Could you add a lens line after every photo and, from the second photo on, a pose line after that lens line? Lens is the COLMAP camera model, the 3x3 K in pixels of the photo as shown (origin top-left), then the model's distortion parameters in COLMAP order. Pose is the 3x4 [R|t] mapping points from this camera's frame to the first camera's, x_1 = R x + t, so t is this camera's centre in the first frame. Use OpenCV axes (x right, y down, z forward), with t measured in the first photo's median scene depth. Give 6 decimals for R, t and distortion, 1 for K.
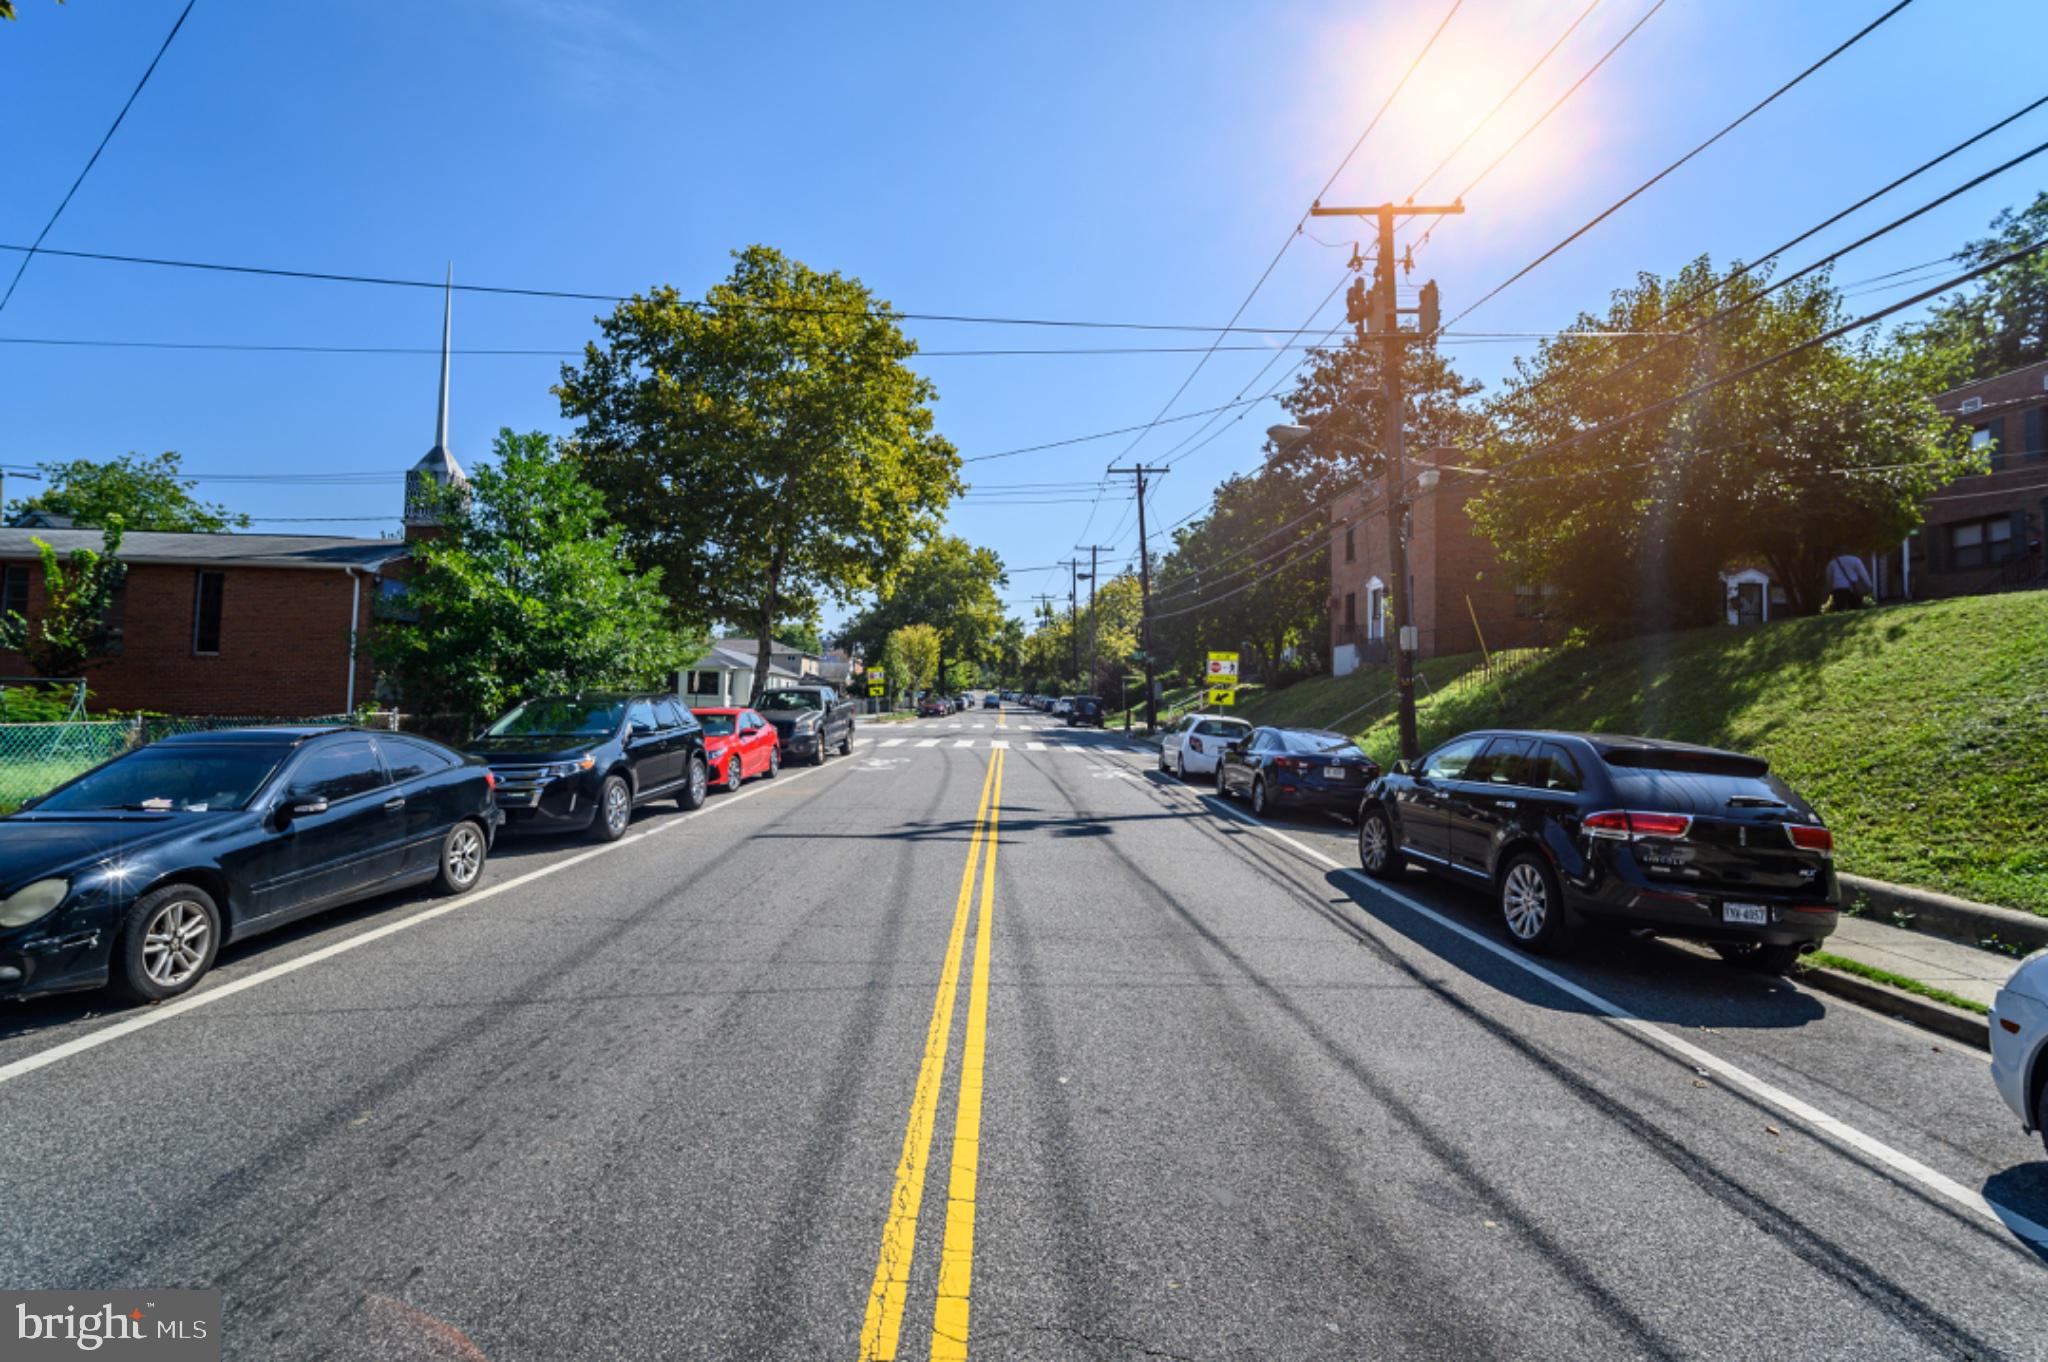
lens RADIAL K [[914.6, 0, 1032.7], [0, 914.6, 667.4], [0, 0, 1]] dist [-0.002127, -0.000438]
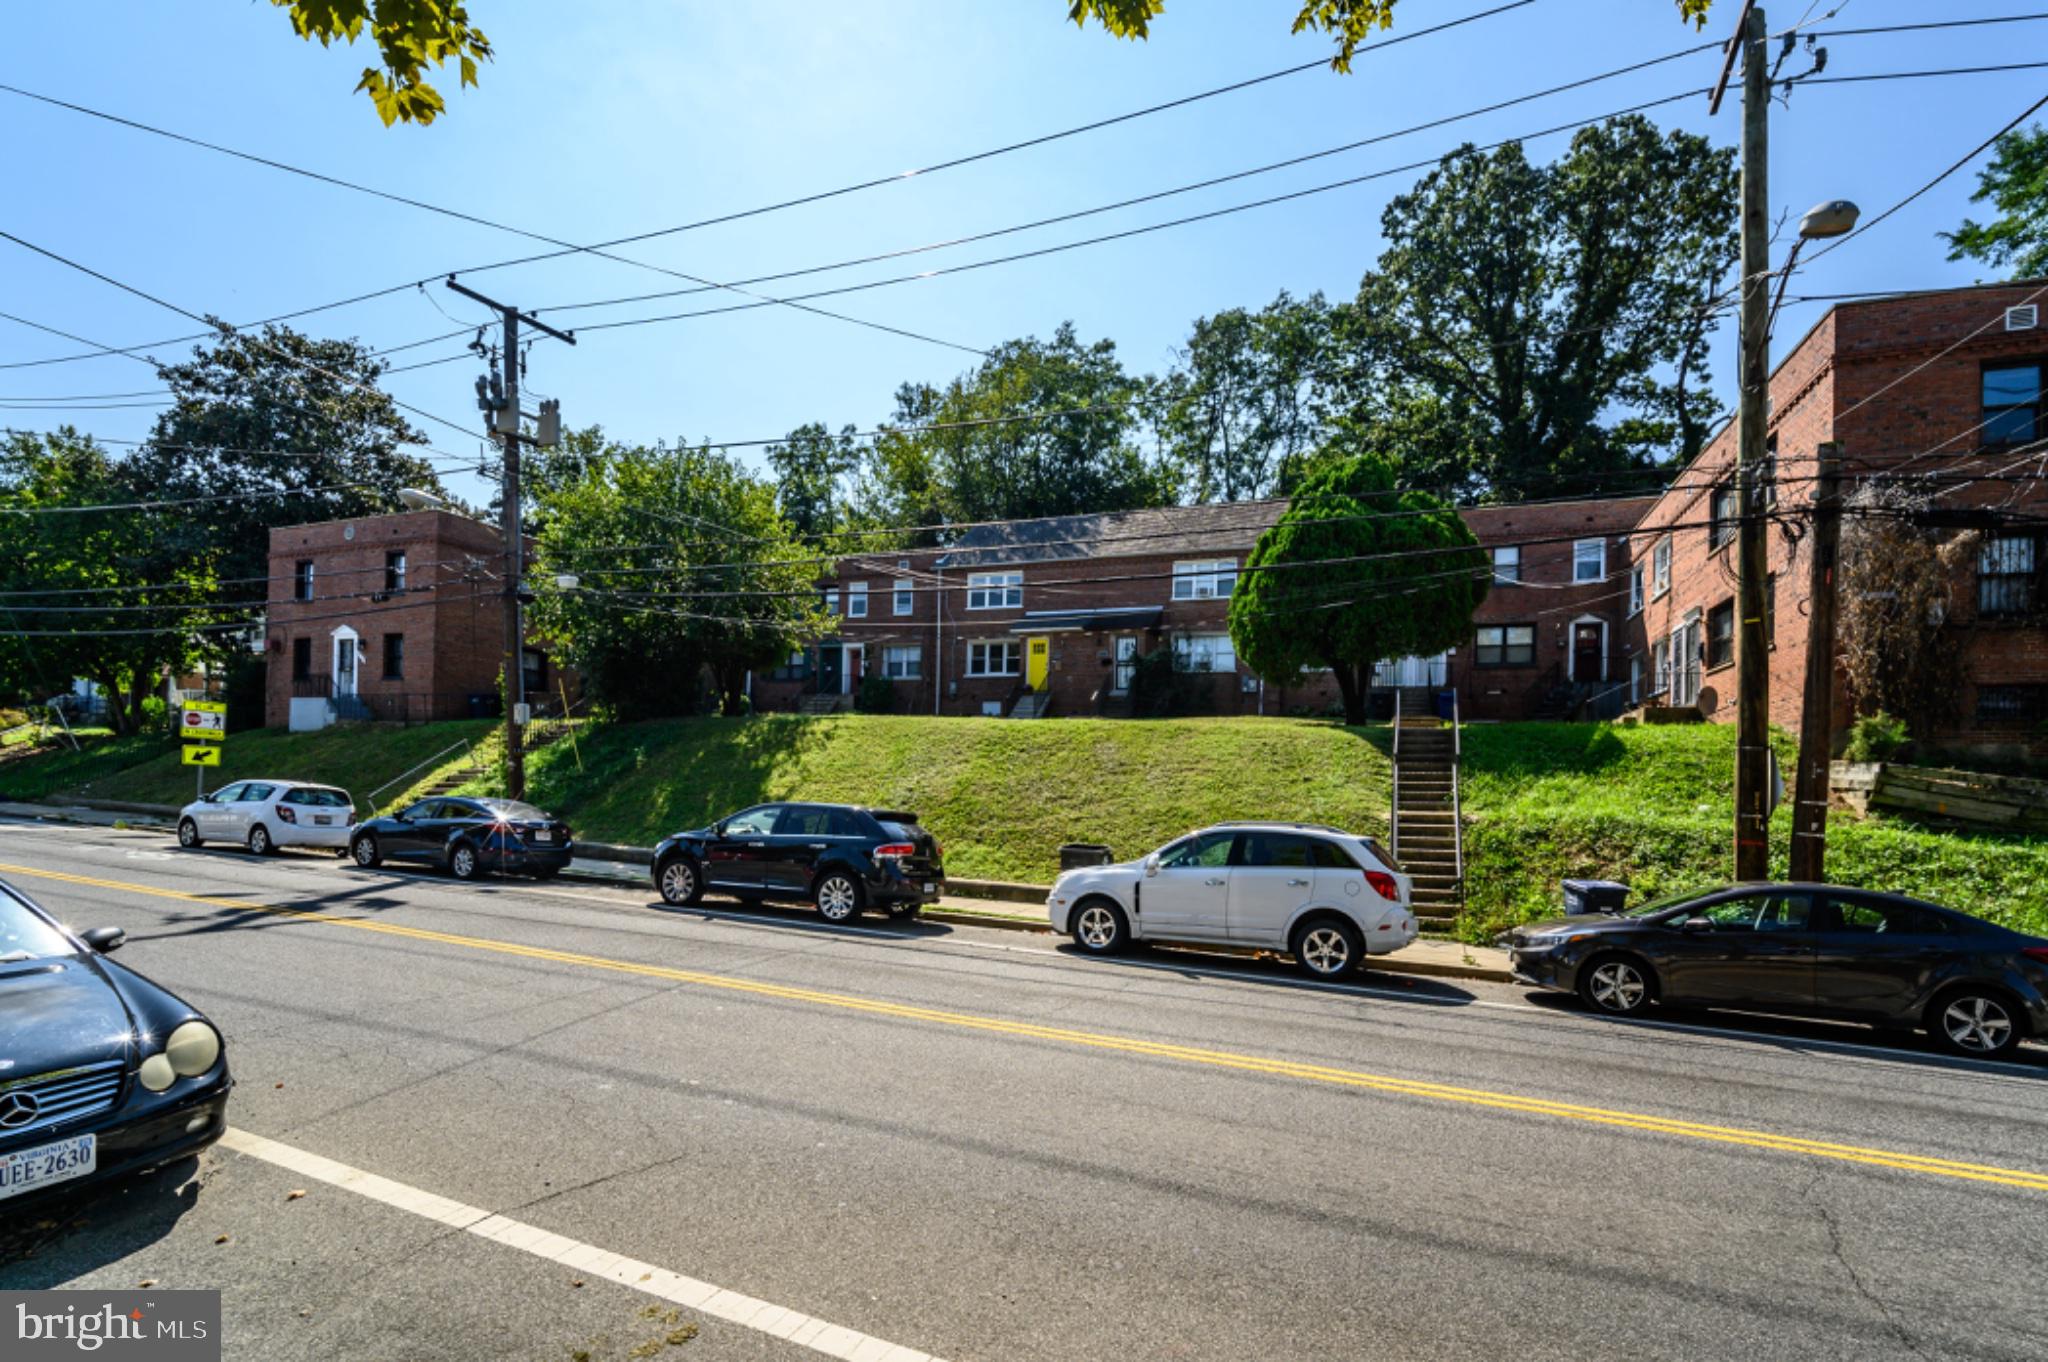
lens RADIAL K [[959.4, 0, 990.8], [0, 959.4, 790.5], [0, 0, 1]] dist [-0.000948, -0.001234]
pose [[0.437396, -0.009691, 0.899217, -0.261932], [-0.059611, 0.997430, 0.039745, -0.013014], [-0.897291, -0.070987, 0.435694, -0.022745]]
